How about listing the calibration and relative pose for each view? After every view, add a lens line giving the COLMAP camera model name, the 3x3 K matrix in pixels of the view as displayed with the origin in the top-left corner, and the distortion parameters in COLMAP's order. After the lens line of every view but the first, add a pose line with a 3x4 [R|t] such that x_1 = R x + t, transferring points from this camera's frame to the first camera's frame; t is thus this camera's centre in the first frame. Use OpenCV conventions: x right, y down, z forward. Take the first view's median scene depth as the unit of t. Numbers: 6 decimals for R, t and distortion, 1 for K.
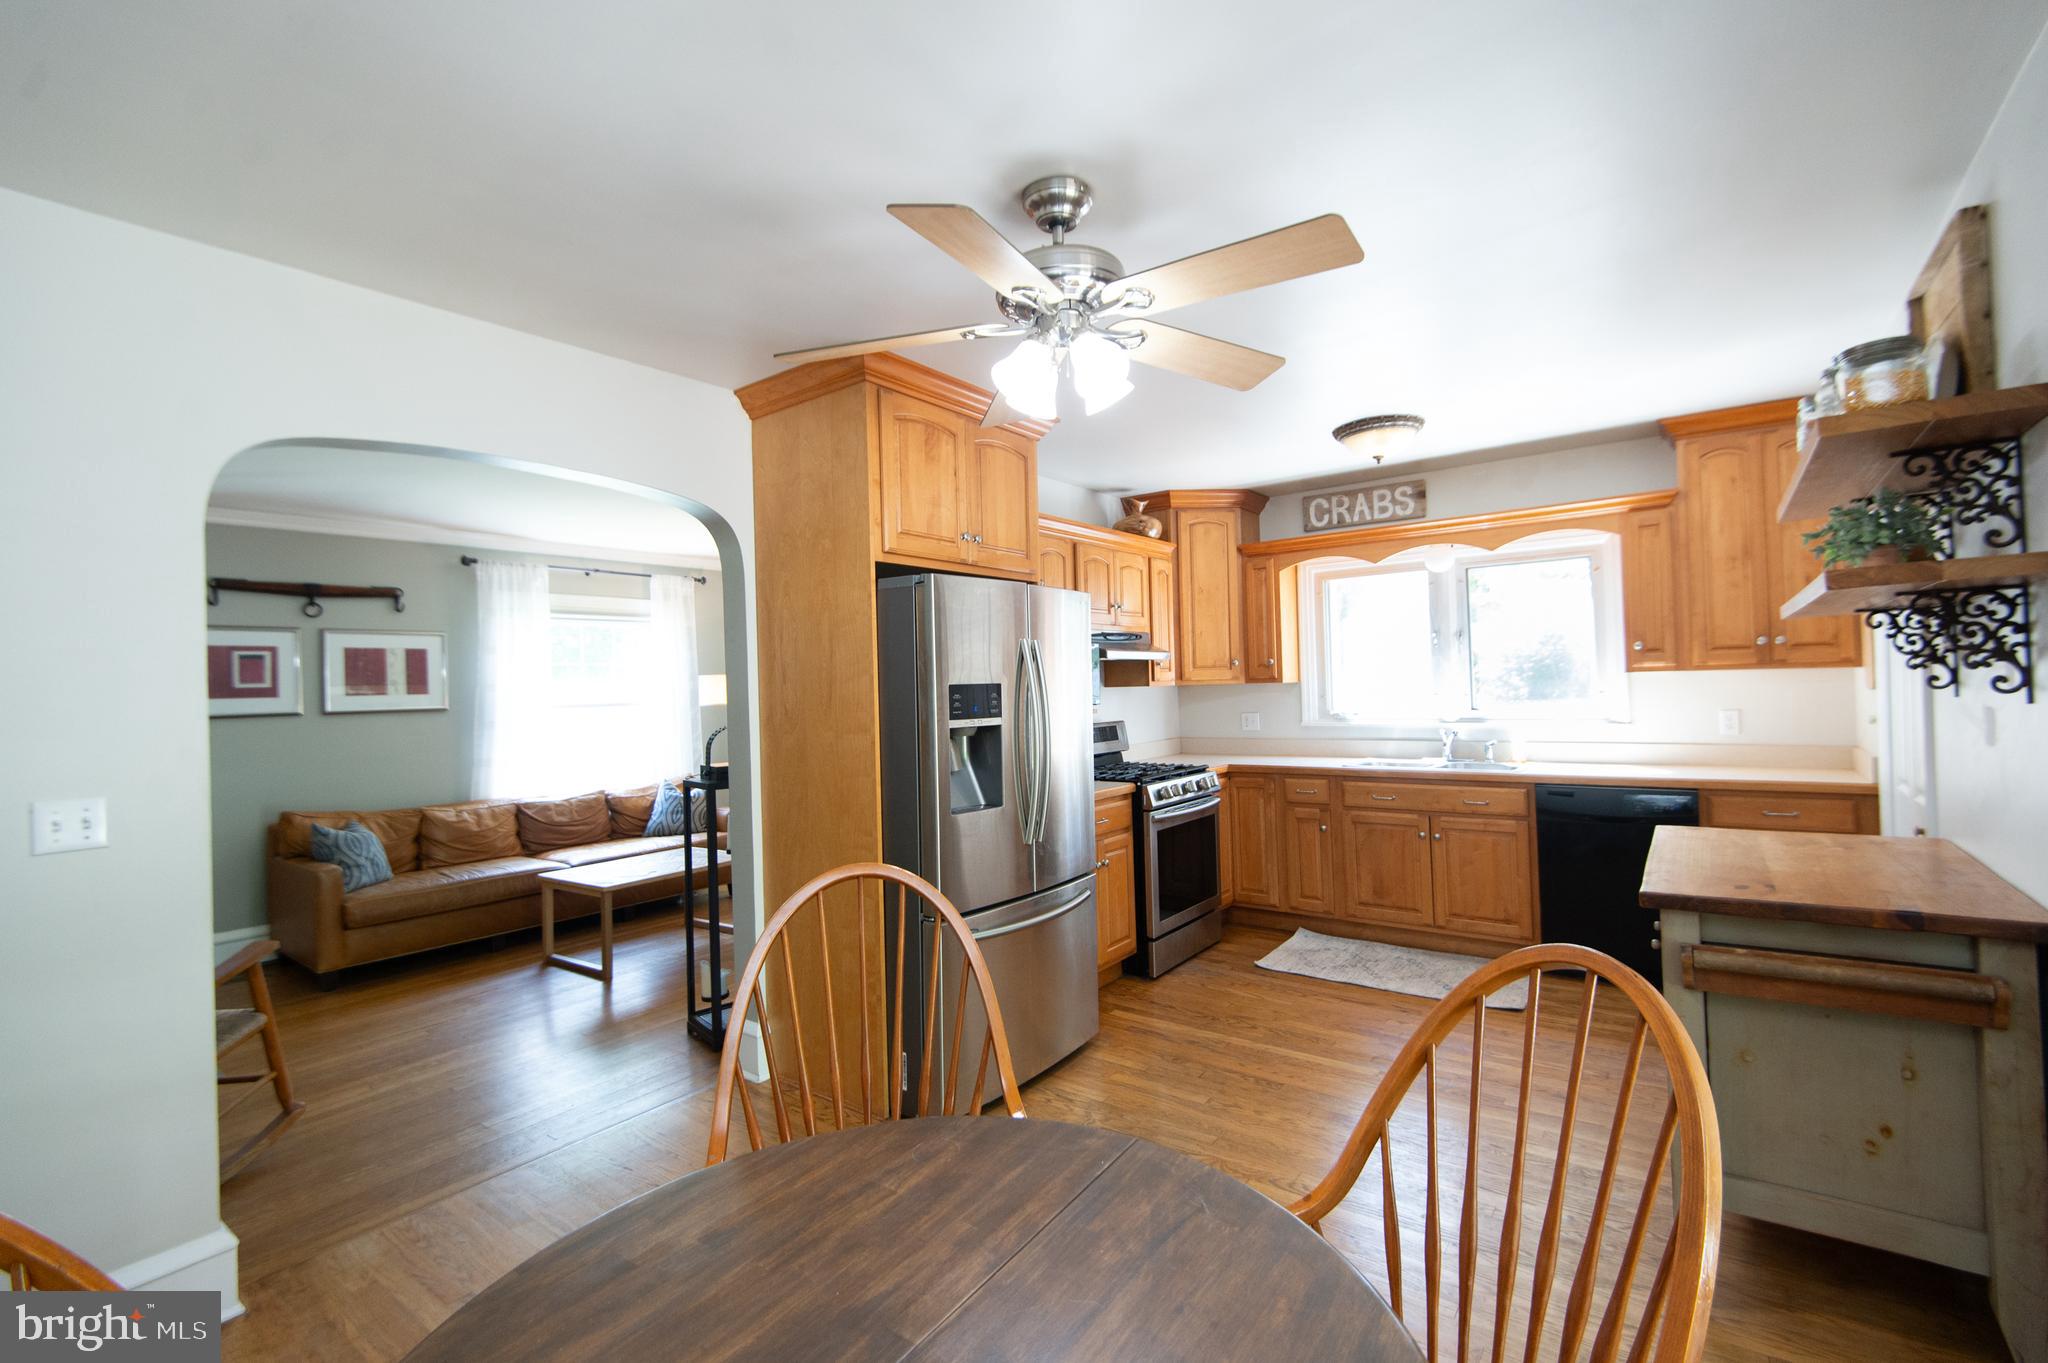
lens RADIAL K [[906.9, 0, 1028.5], [0, 906.9, 677.1], [0, 0, 1]] dist [-0.000854, -0.003186]
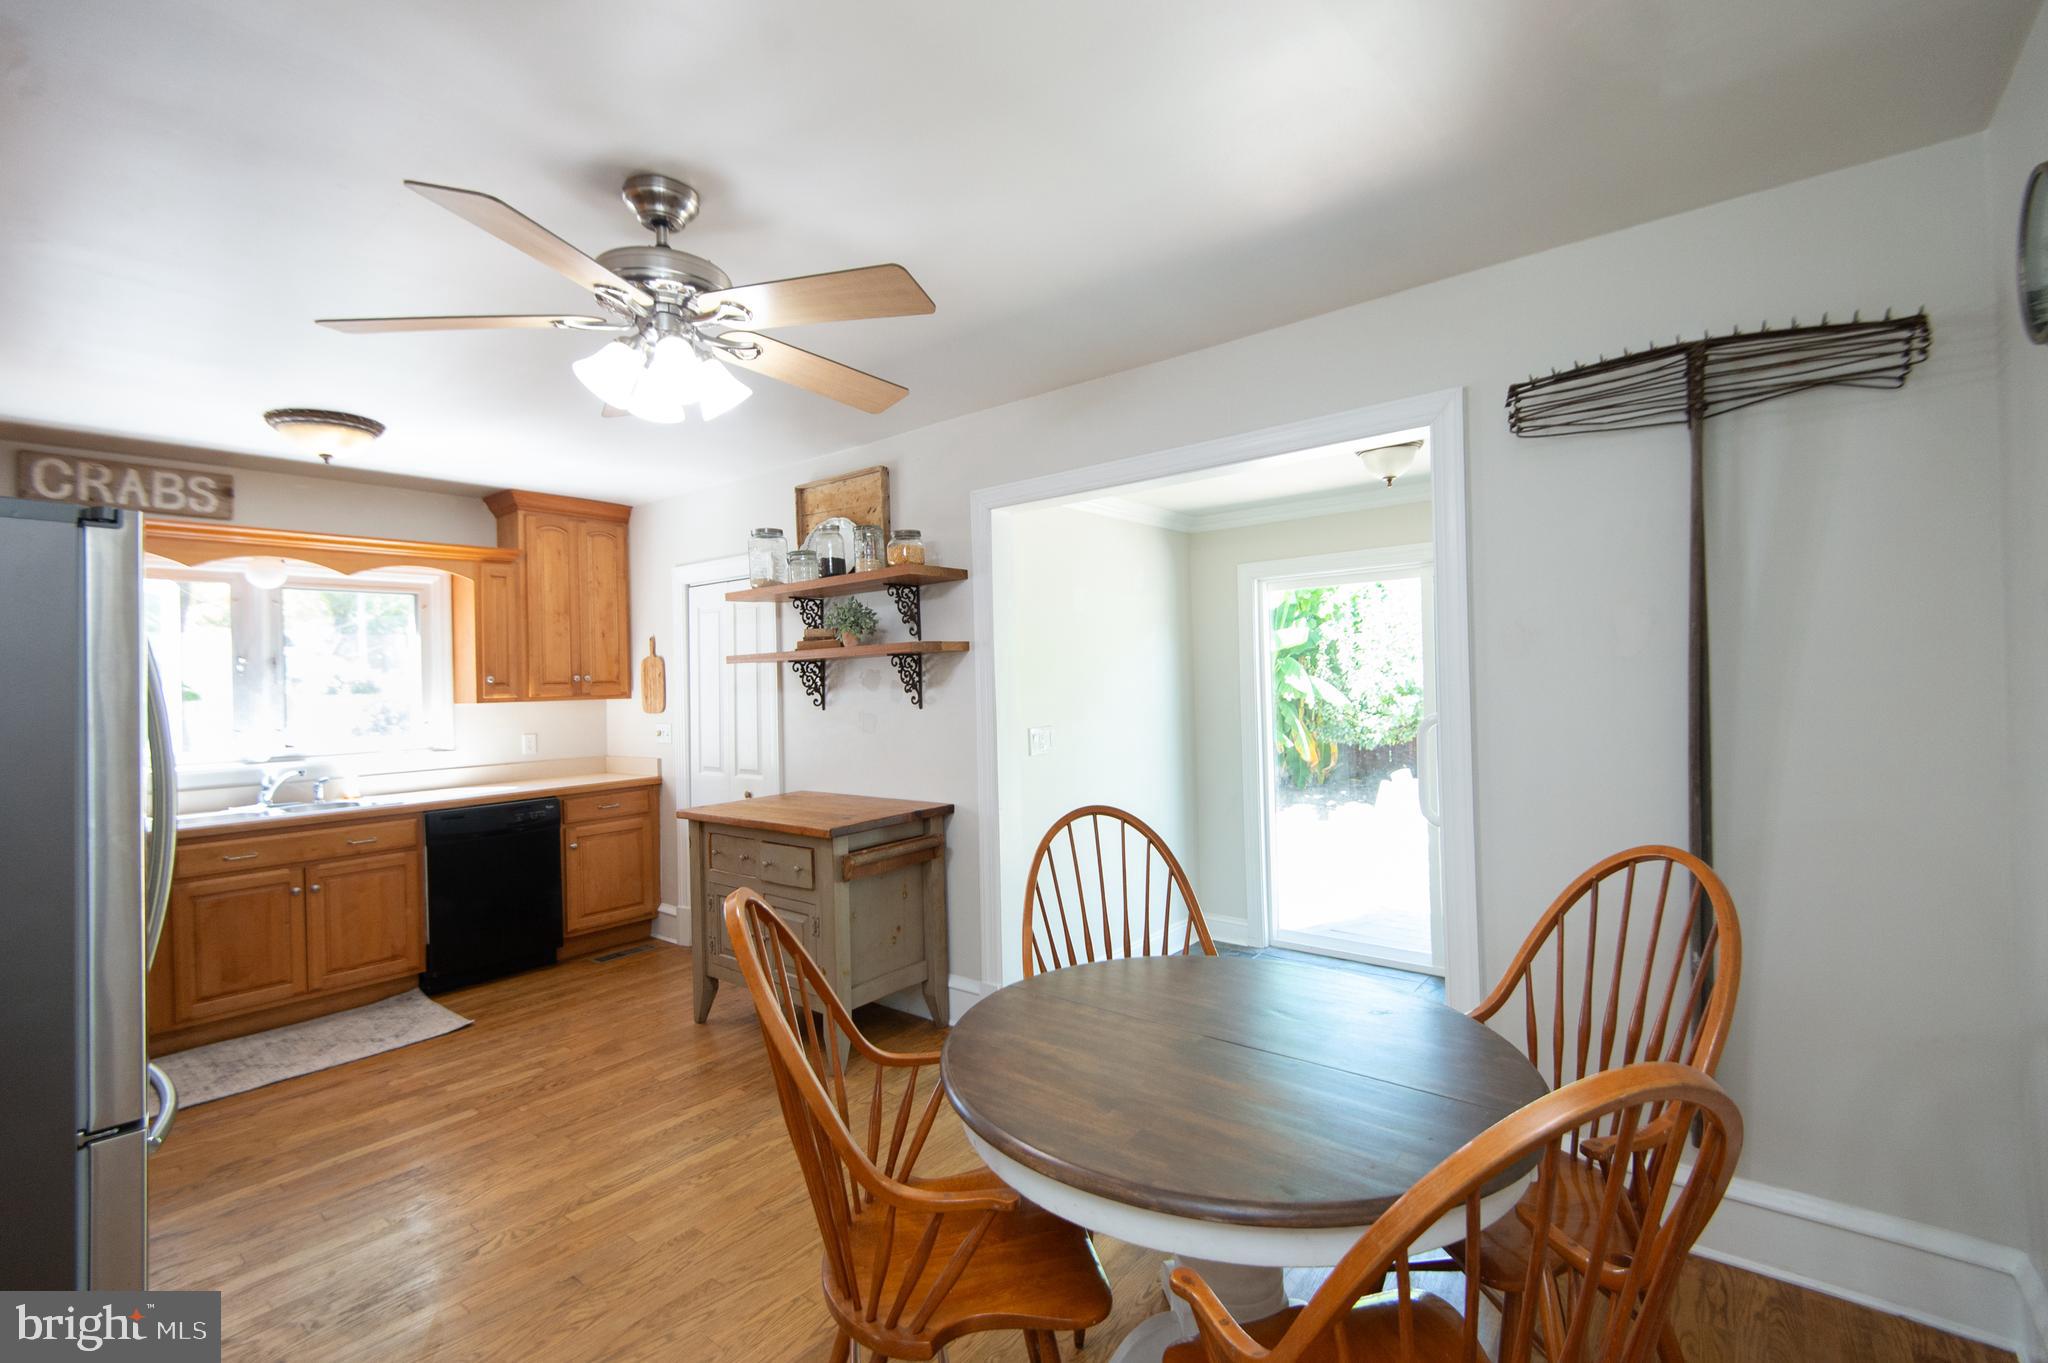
lens RADIAL K [[906.9, 0, 1031.1], [0, 906.9, 680.2], [0, 0, 1]] dist [-0.000854, -0.003186]
pose [[0.024624, 0.028754, 0.999283, -0.423471], [0.018248, 0.999407, -0.029208, 0.010838], [-0.999530, 0.018954, 0.024085, 0.272757]]
